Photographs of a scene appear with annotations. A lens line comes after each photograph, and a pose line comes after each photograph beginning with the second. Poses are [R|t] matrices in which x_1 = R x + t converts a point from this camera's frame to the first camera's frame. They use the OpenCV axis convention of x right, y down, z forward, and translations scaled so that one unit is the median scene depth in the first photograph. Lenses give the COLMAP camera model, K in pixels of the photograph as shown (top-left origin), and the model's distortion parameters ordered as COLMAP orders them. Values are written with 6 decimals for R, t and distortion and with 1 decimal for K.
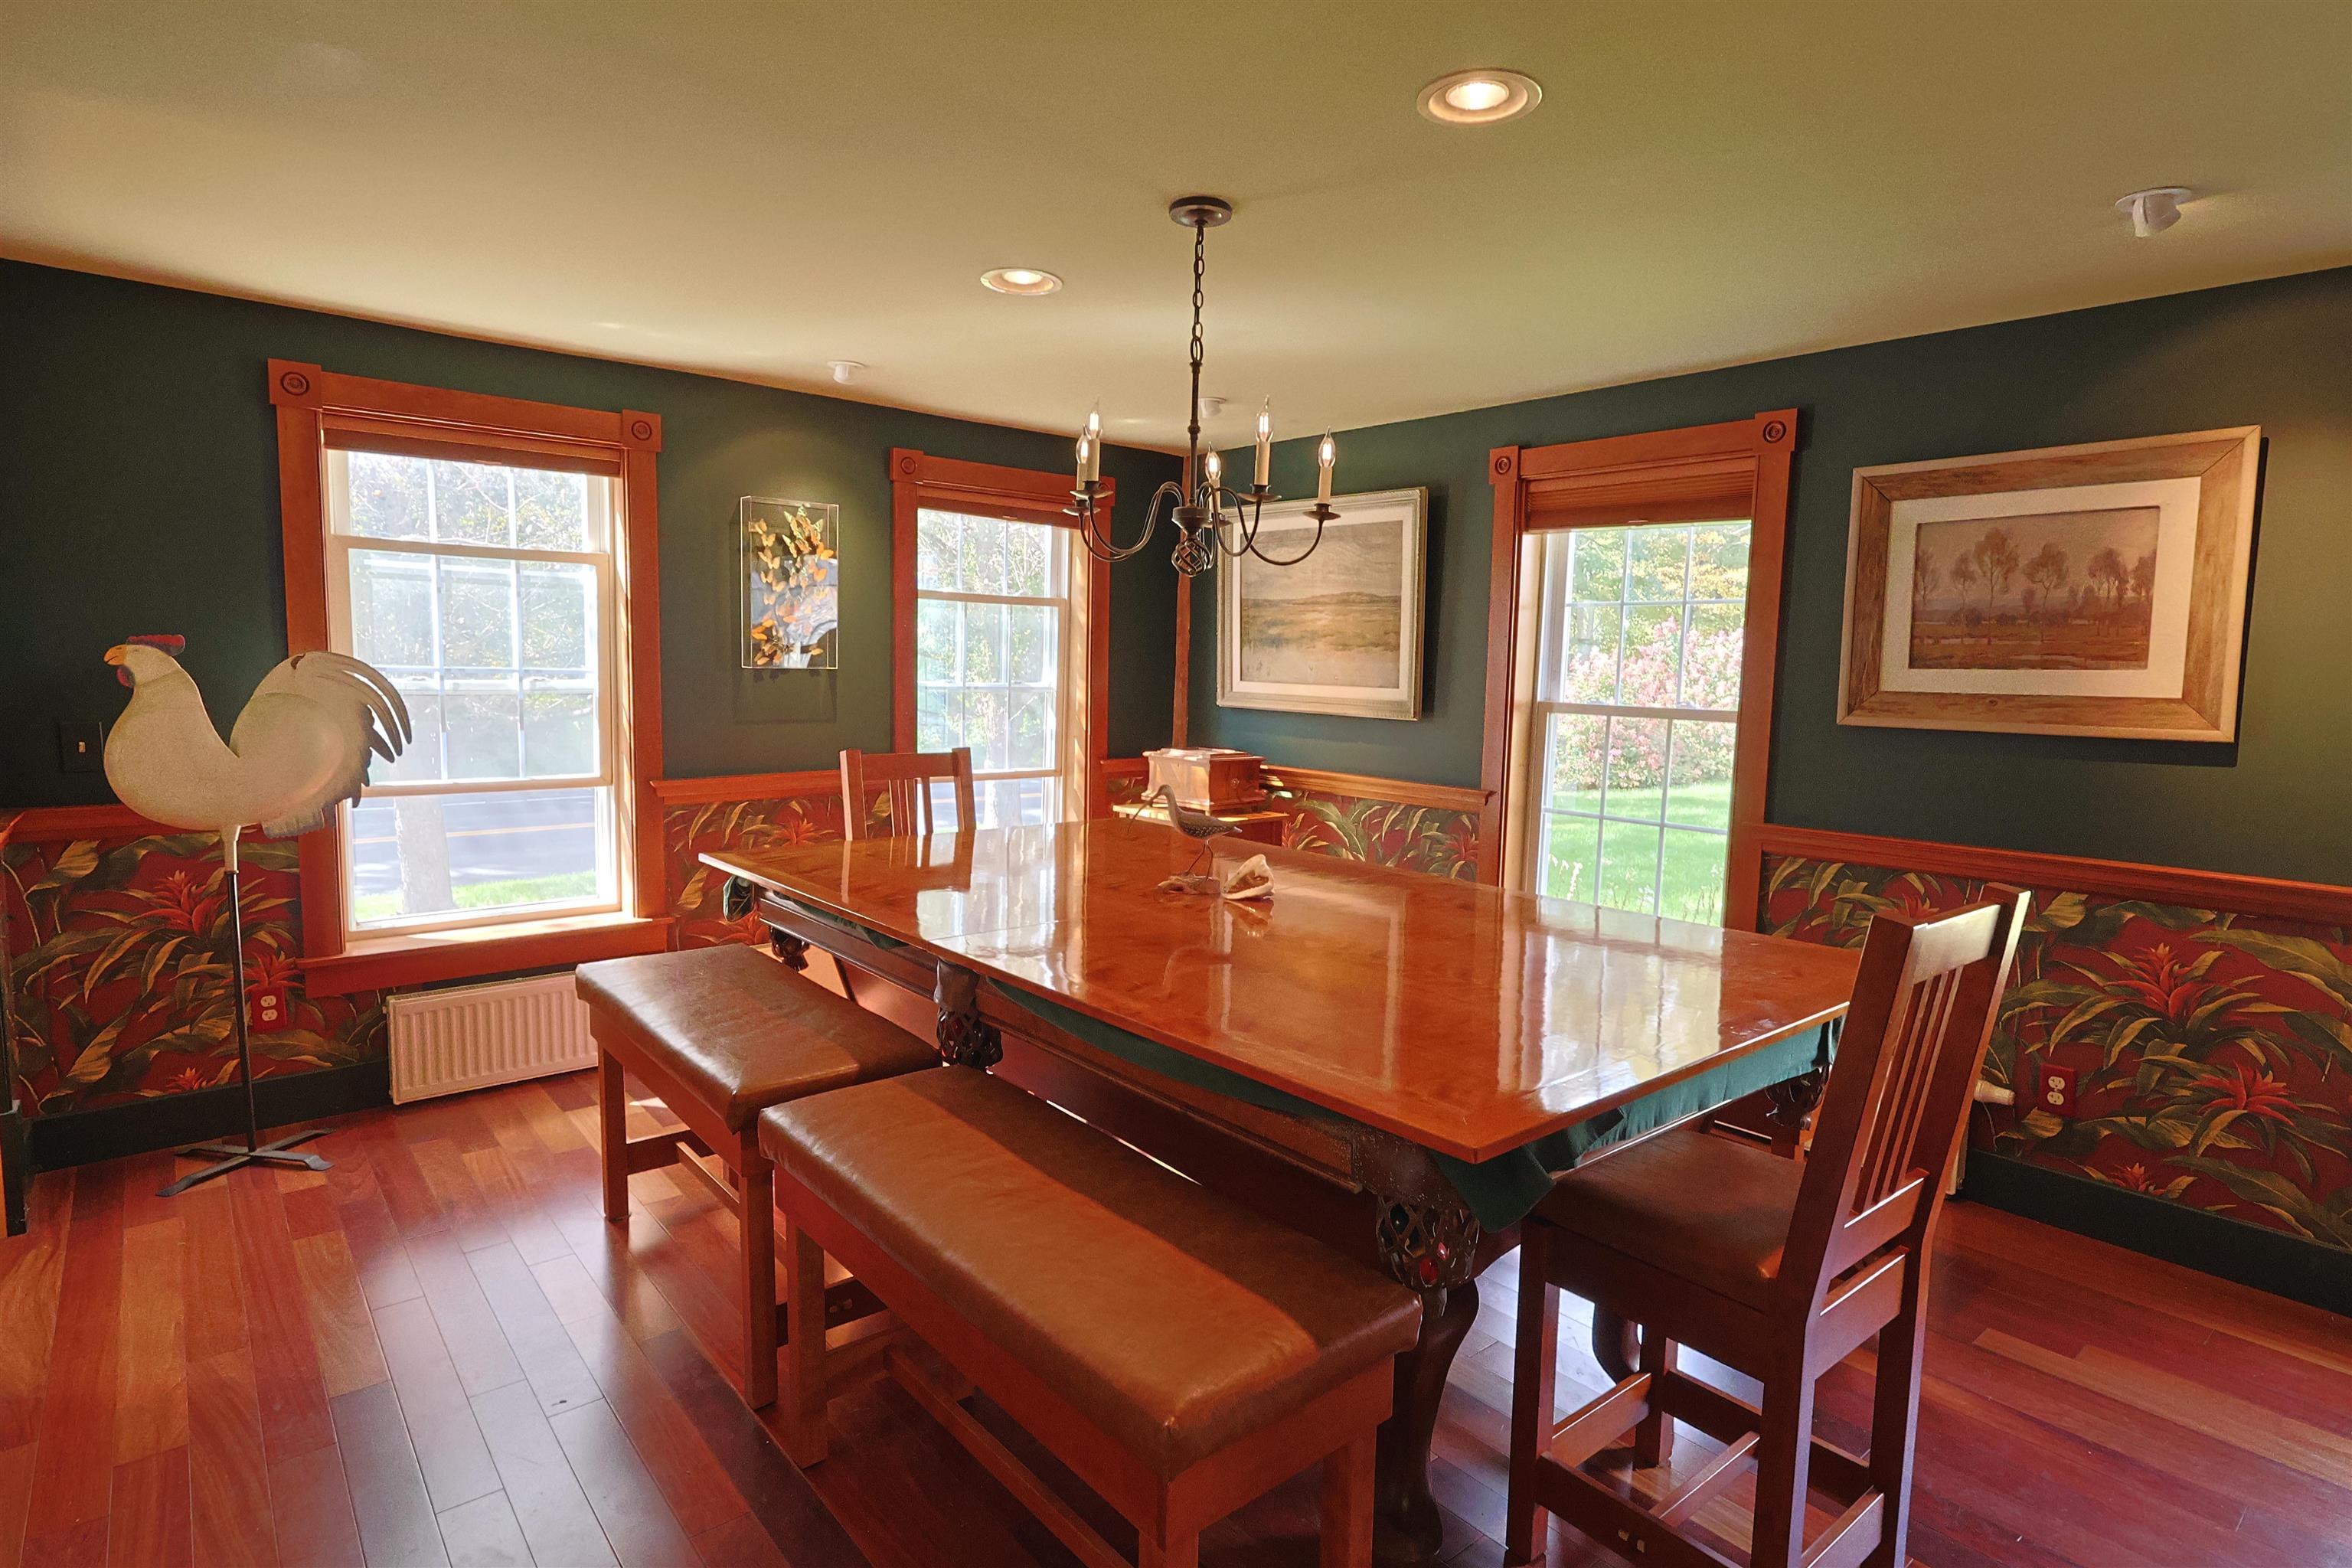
lens RADIAL K [[1234.8, 0, 1177.4], [0, 1234.8, 794.6], [0, 0, 1]] dist [-0.009097, -0.000534]
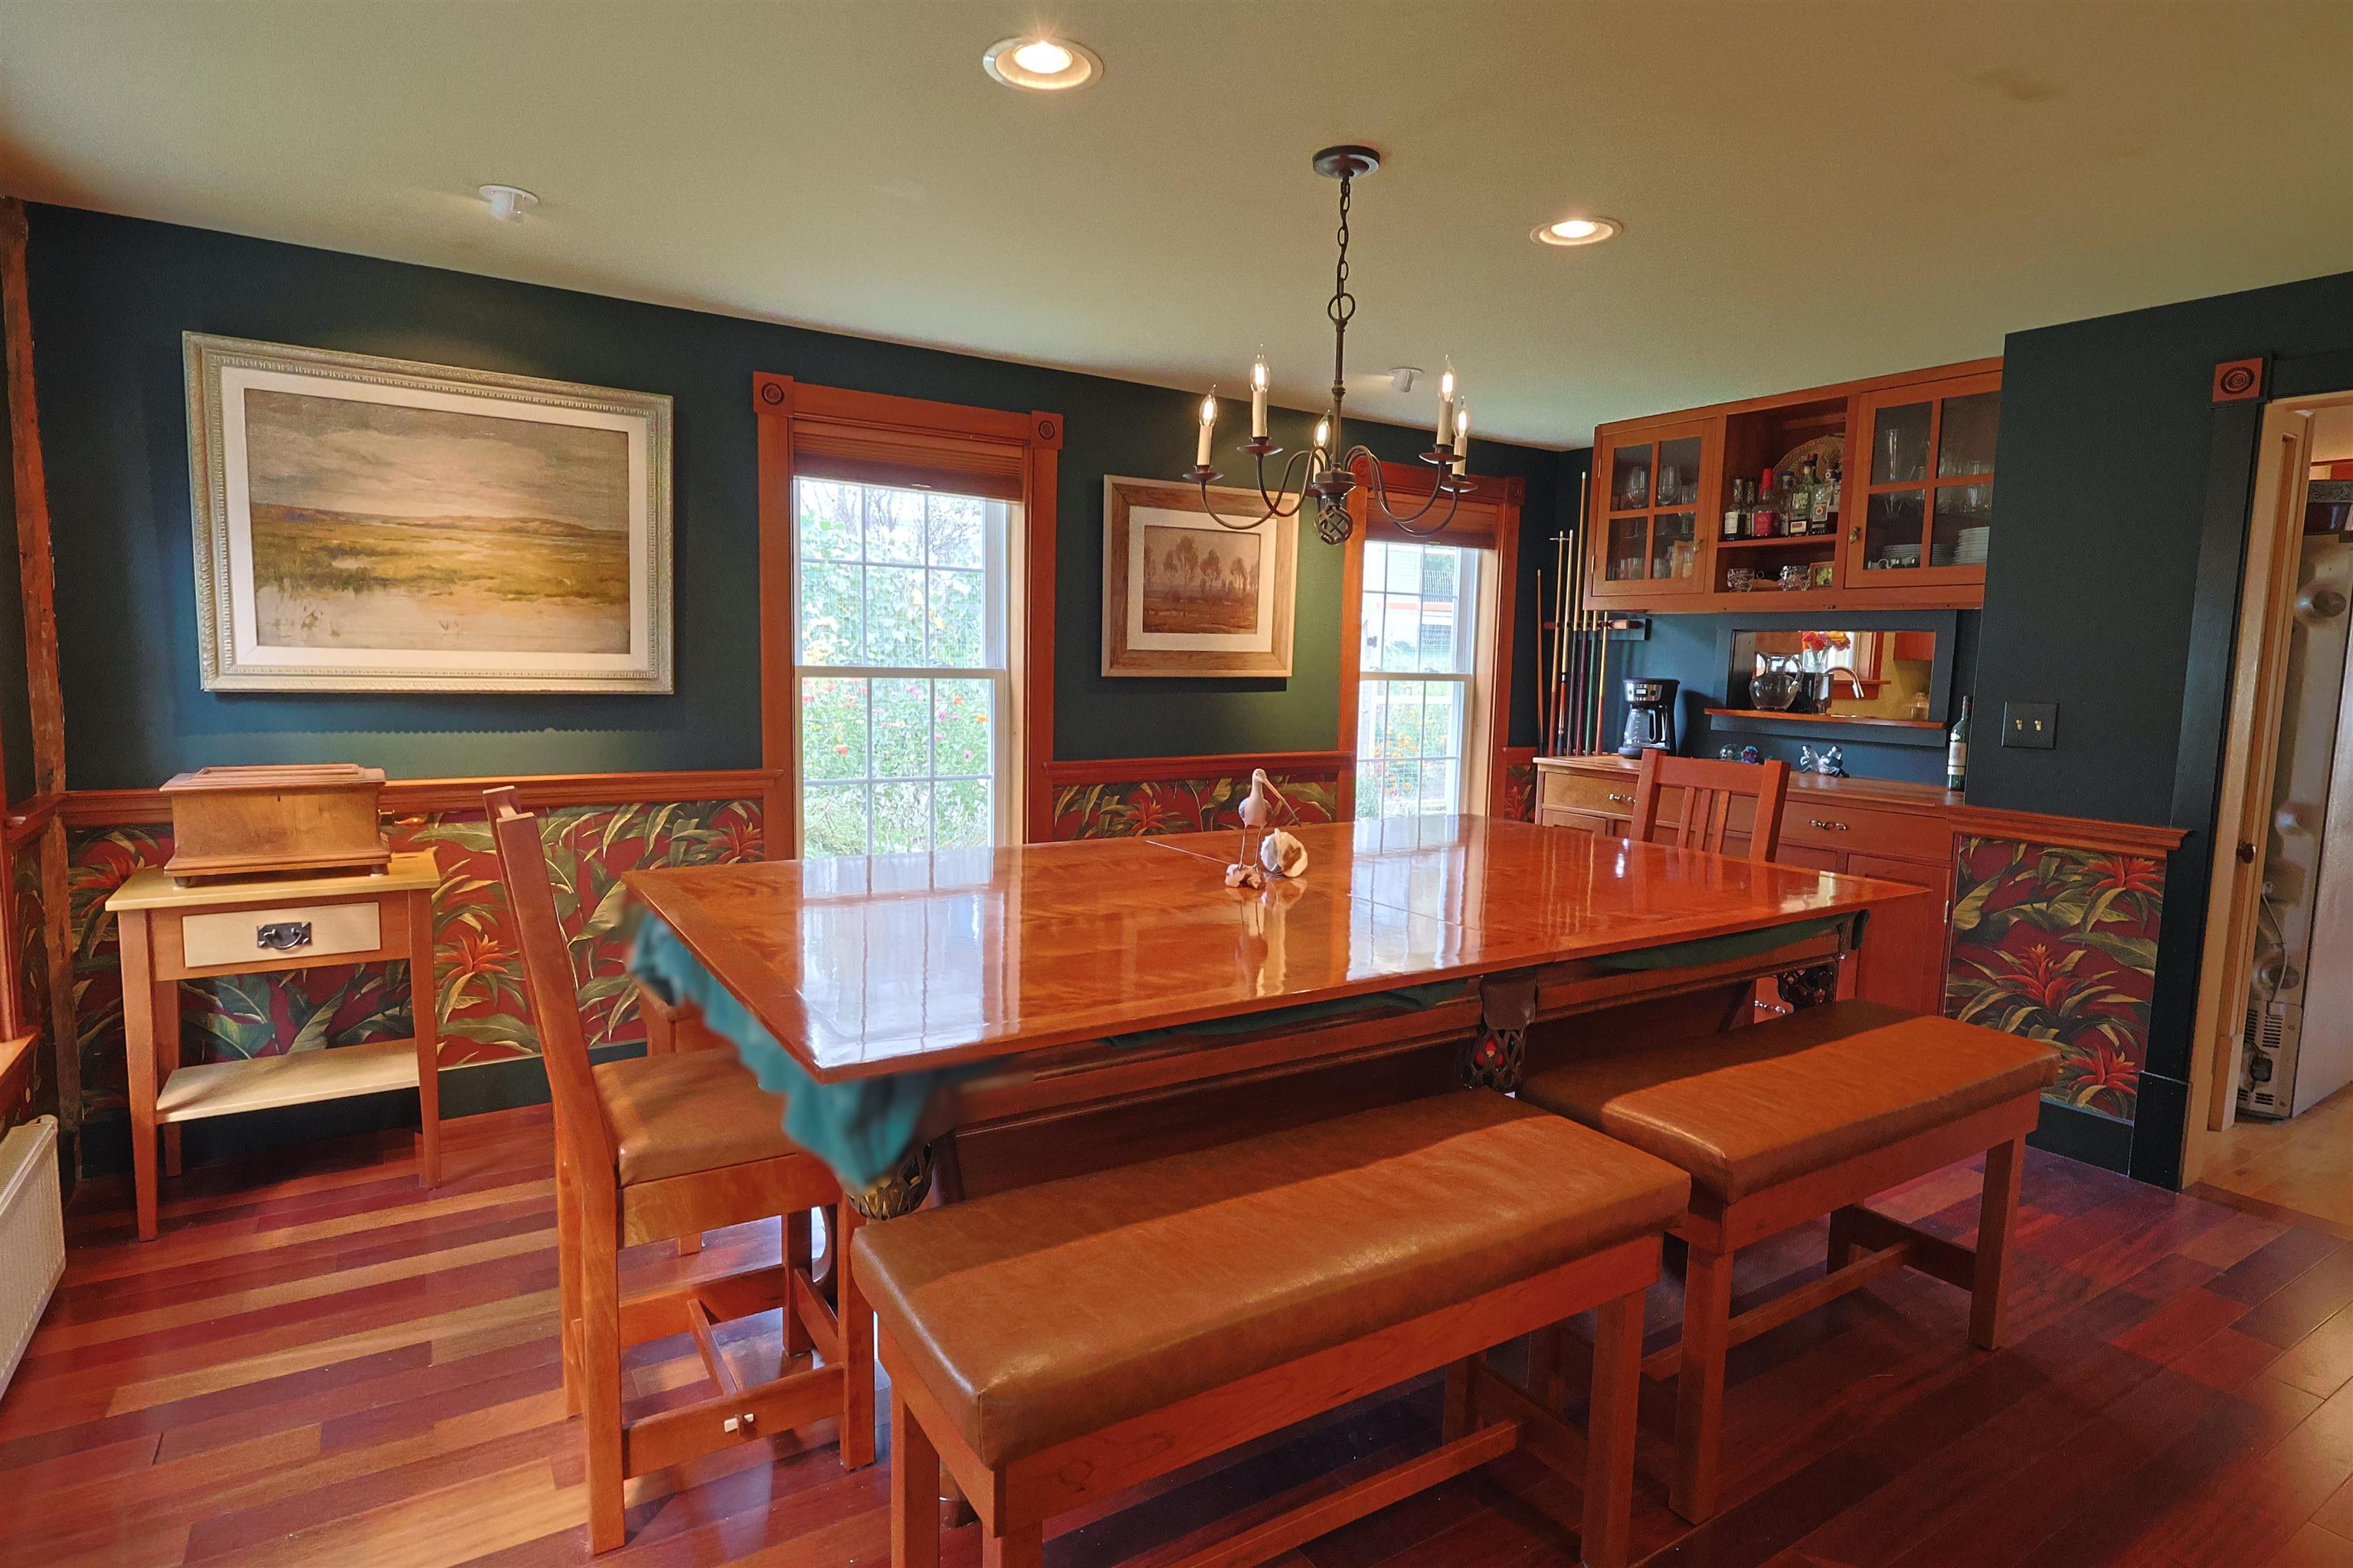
lens RADIAL K [[1250.8, 0, 1178.2], [0, 1250.8, 773.0], [0, 0, 1]] dist [-0.000567, 0.000686]
pose [[0.118085, -0.129930, 0.984466, -0.752870], [0.075223, 0.989725, 0.121601, -0.111734], [-0.990150, 0.059695, 0.126646, 0.781300]]
